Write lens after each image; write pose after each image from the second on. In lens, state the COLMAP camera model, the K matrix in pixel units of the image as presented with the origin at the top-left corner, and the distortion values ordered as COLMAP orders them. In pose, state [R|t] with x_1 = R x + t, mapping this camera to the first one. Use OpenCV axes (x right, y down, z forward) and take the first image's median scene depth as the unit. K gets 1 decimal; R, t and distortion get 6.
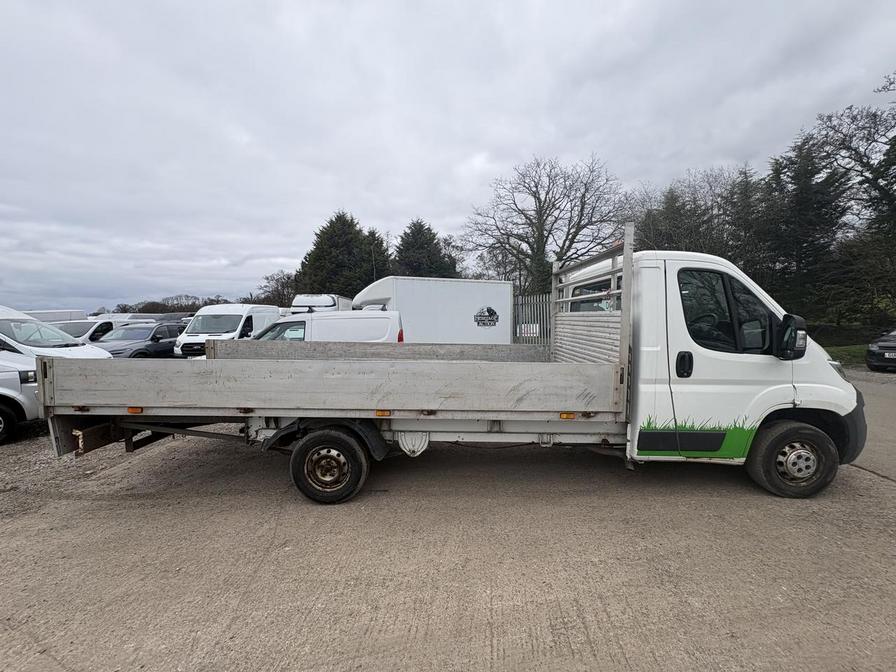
lens RADIAL K [[358.7, 0, 447.5], [0, 358.7, 334.9], [0, 0, 1]] dist [-0.000204, -0.000025]
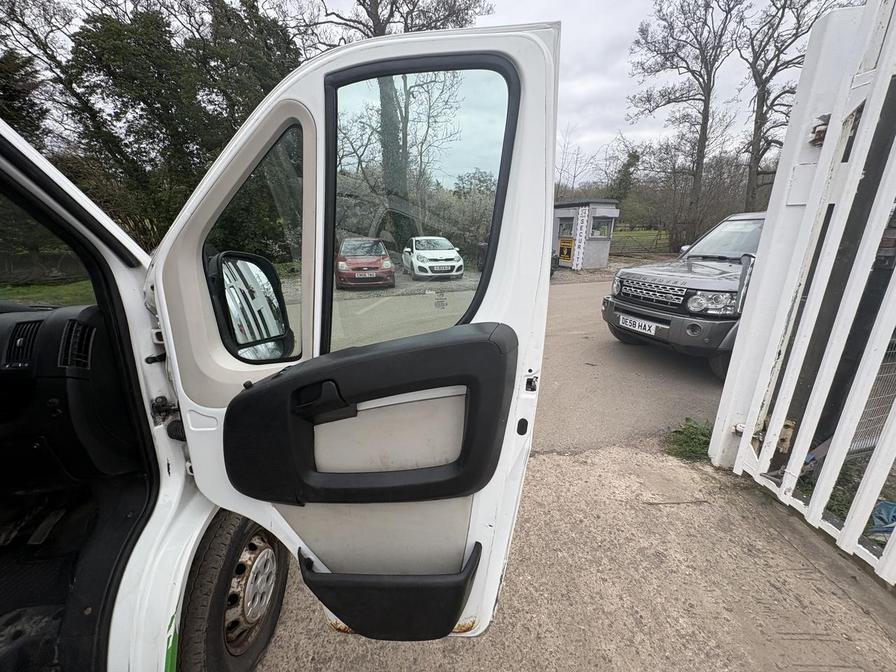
lens RADIAL K [[356.3, 0, 447.7], [0, 356.3, 338.4], [0, 0, 1]] dist [-0.001024, 0.000037]
pose [[-0.061821, -0.264775, 0.962326, 0.116540], [0.051401, 0.962047, 0.268000, -0.010690], [-0.996763, 0.066032, -0.045865, 0.144536]]
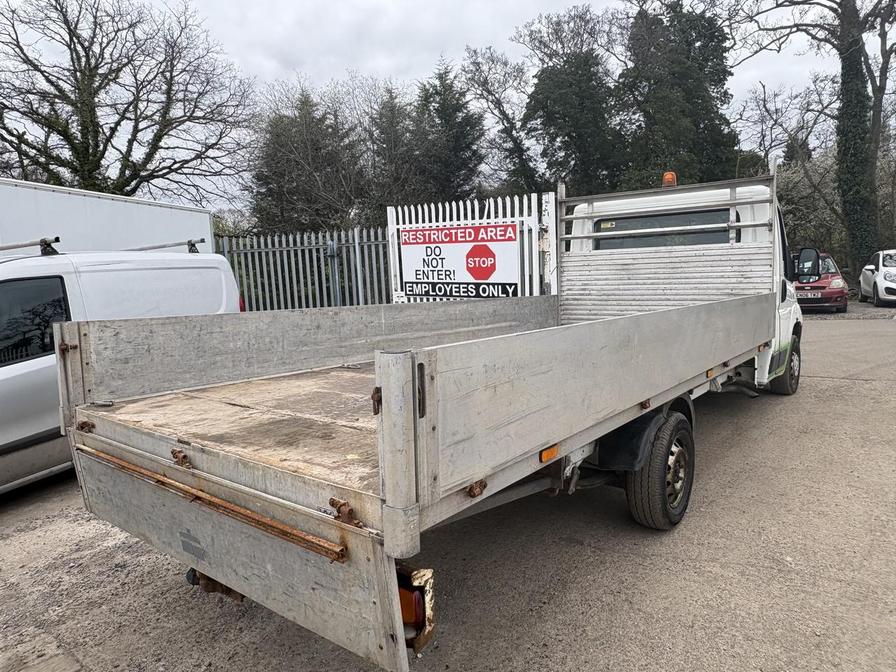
lens RADIAL K [[605.4, 0, 444.3], [0, 605.4, 335.4], [0, 0, 1]] dist [-0.000717, 0.002445]
pose [[0.611222, -0.095663, 0.785656, -0.279217], [0.068691, 0.995335, 0.067754, 0.003321], [-0.788473, 0.012554, 0.614942, 0.124733]]
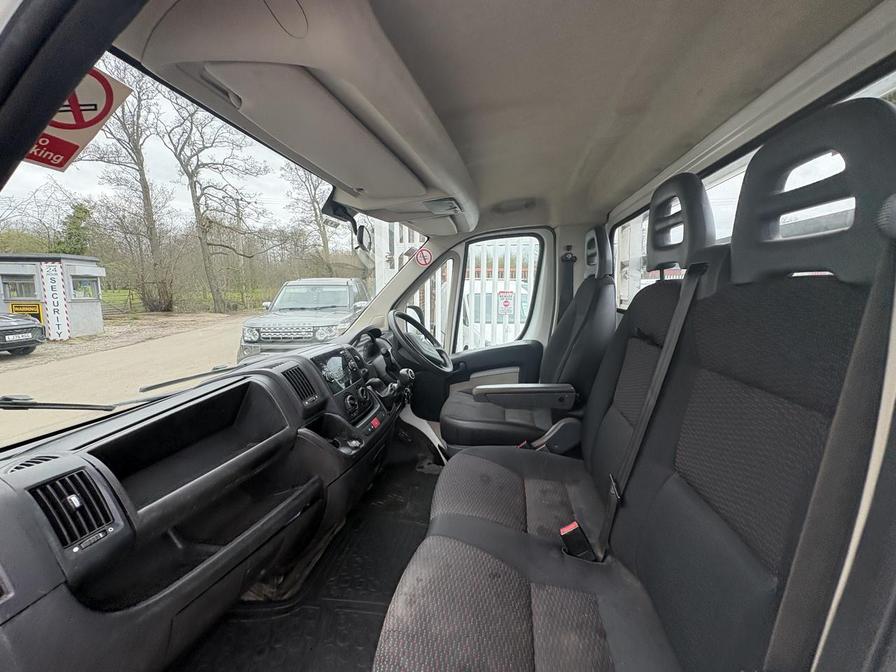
lens RADIAL K [[358.7, 0, 447.5], [0, 358.7, 334.9], [0, 0, 1]] dist [-0.000204, -0.000025]
pose [[-0.984051, 0.005253, 0.177807, 0.134023], [0.036445, 0.984314, 0.172621, -0.023739], [-0.174111, 0.176348, -0.968807, 0.321920]]
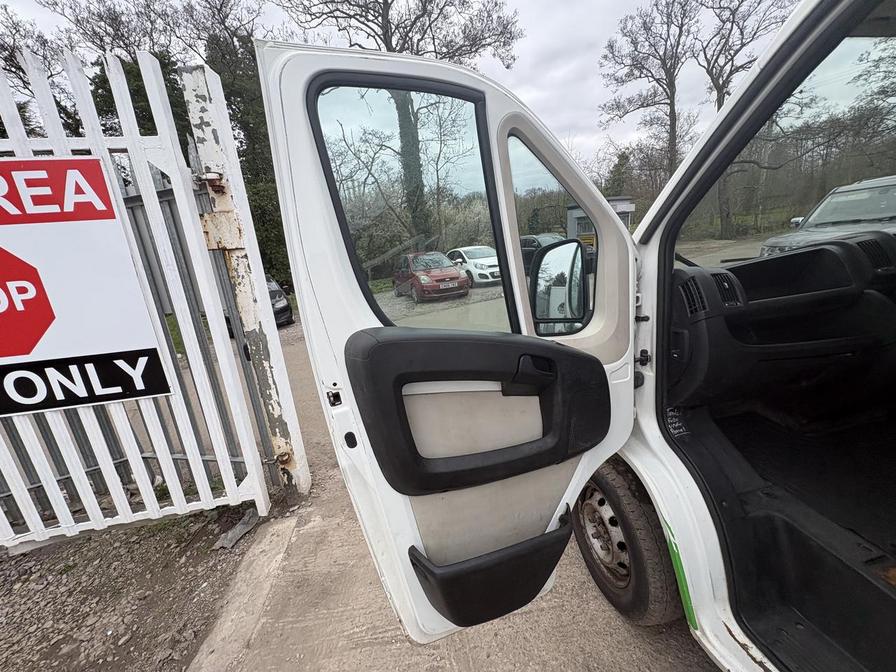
lens RADIAL K [[356.3, 0, 447.7], [0, 356.3, 338.4], [0, 0, 1]] dist [-0.001024, 0.000037]
pose [[-0.186685, -0.208574, 0.960024, 0.115697], [0.154693, 0.958772, 0.238383, -0.019428], [-0.970164, 0.193012, -0.146723, 0.361943]]
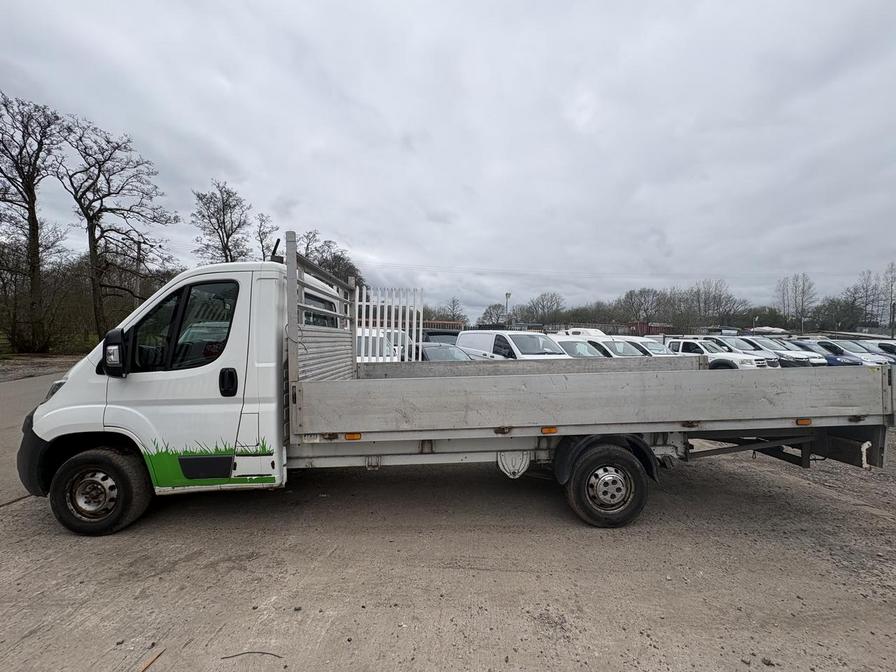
lens RADIAL K [[355.9, 0, 447.3], [0, 355.9, 334.4], [0, 0, 1]] dist [-0.000760, 0.000342]
pose [[-0.999218, 0.005915, -0.039106, 0.026995], [0.004483, 0.999320, 0.036601, -0.020410], [0.039296, 0.036397, -0.998564, 0.492002]]
